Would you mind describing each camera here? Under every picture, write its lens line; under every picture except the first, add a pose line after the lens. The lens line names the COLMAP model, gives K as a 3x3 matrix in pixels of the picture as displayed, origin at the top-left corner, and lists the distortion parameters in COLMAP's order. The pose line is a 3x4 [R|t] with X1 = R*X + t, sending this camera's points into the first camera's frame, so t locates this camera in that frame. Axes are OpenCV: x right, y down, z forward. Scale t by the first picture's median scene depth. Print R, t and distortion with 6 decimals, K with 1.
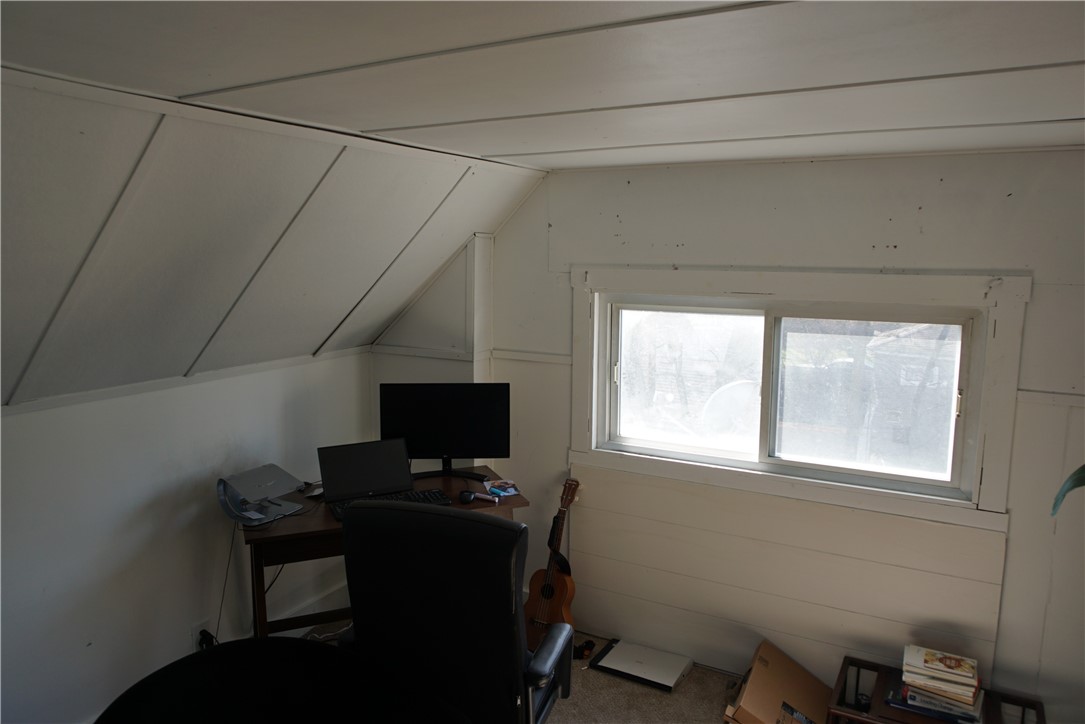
lens RADIAL K [[782.7, 0, 543.1], [0, 782.7, 362.2], [0, 0, 1]] dist [-0.009859, -0.003286]
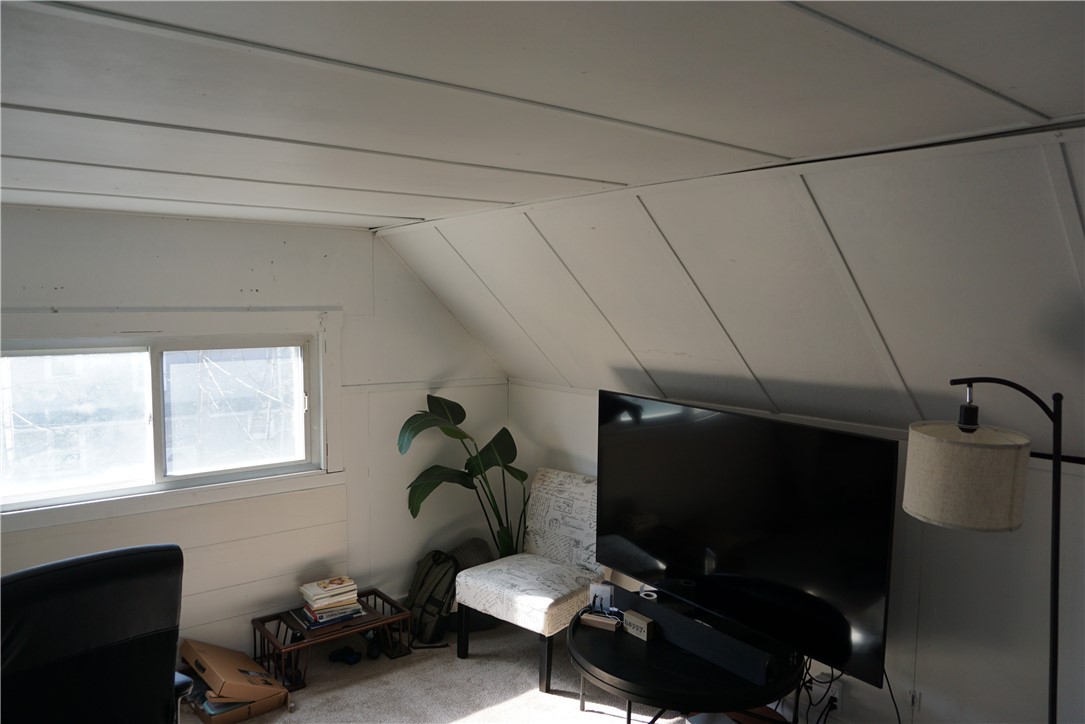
lens RADIAL K [[782.7, 0, 542.4], [0, 782.7, 363.2], [0, 0, 1]] dist [-0.009859, -0.003286]
pose [[0.377255, -0.079966, 0.922650, -0.557875], [0.130320, 0.990936, 0.032599, -0.006113], [-0.916894, 0.107941, 0.384257, 0.060471]]
